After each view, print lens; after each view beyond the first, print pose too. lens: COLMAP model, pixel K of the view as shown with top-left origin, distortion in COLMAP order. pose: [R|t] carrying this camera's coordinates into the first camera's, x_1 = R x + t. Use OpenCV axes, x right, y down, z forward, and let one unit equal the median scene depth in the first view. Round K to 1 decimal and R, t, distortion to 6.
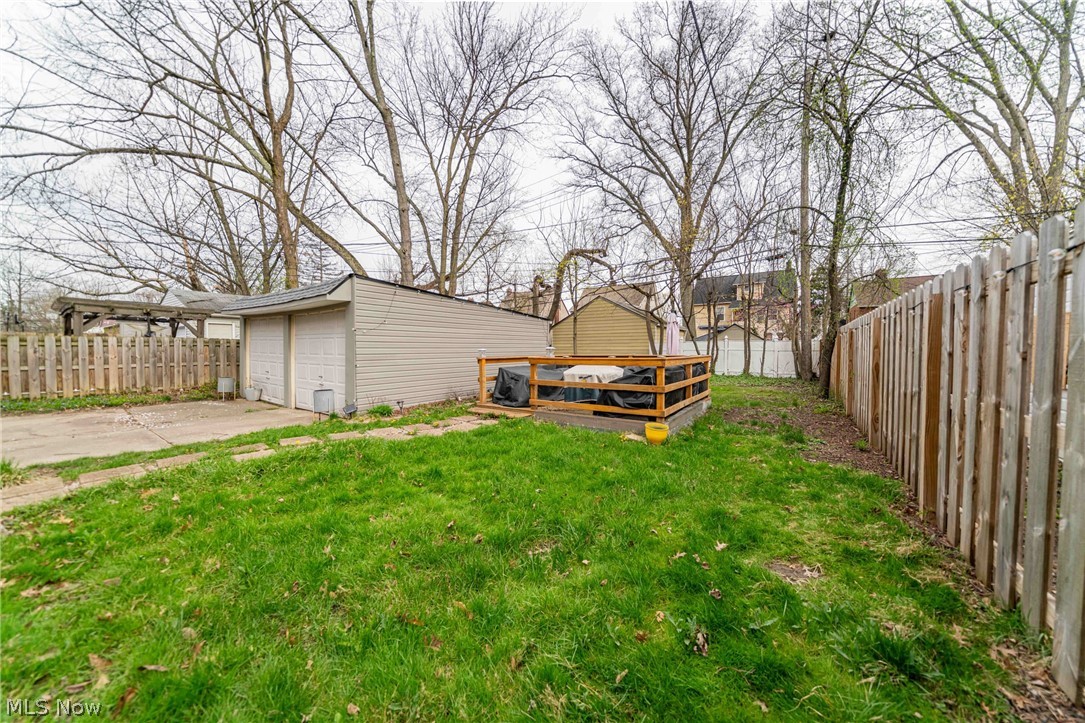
lens RADIAL K [[367.2, 0, 543.0], [0, 367.2, 363.0], [0, 0, 1]] dist [0.000226, 0.000048]
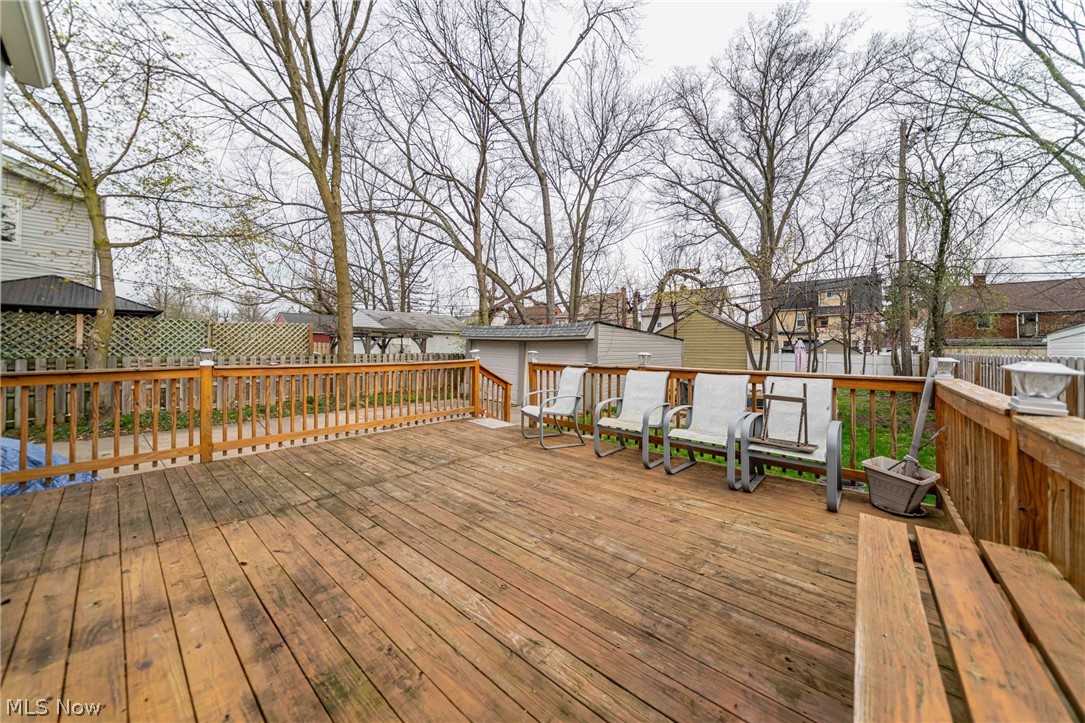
lens RADIAL K [[381.0, 0, 538.3], [0, 381.0, 347.9], [0, 0, 1]] dist [0.000439, 0.000123]
pose [[0.992463, 0.009498, -0.122178, -0.206748], [-0.013791, 0.999315, -0.034344, -0.024352], [0.121768, 0.035770, 0.991914, -0.237024]]
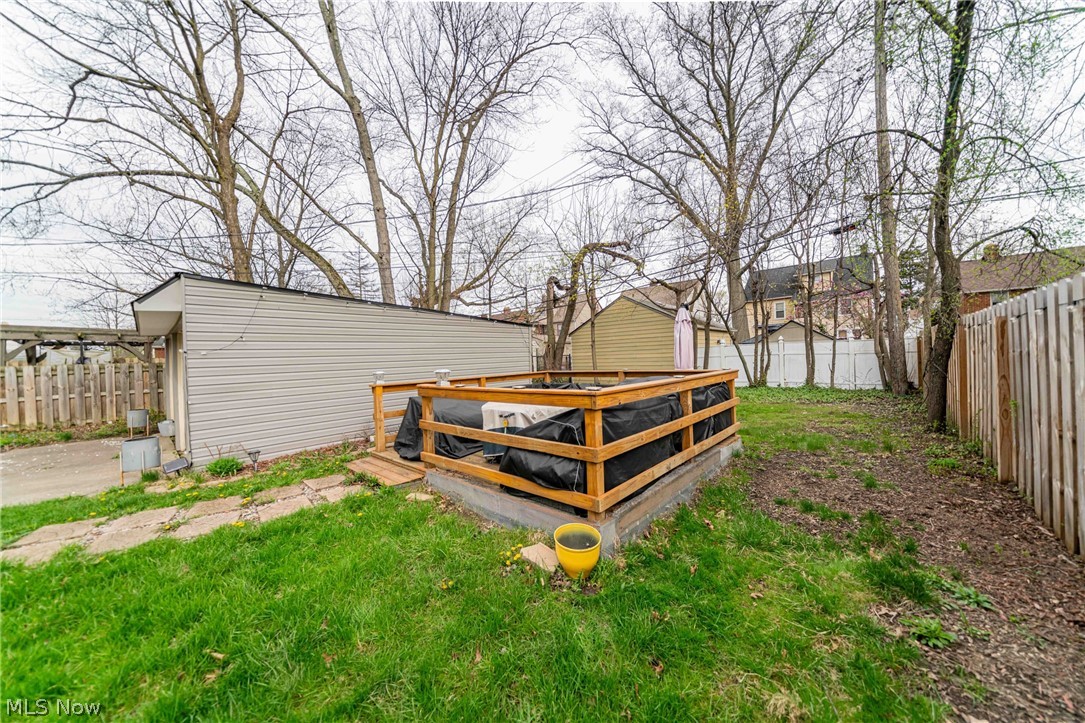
lens RADIAL K [[369.5, 0, 542.5], [0, 369.5, 361.5], [0, 0, 1]] dist [-0.001758, -0.000230]
pose [[0.990352, -0.030112, -0.135266, 0.095340], [0.026755, 0.999289, -0.026567, -0.012604], [0.135970, 0.022691, 0.990453, 0.144665]]
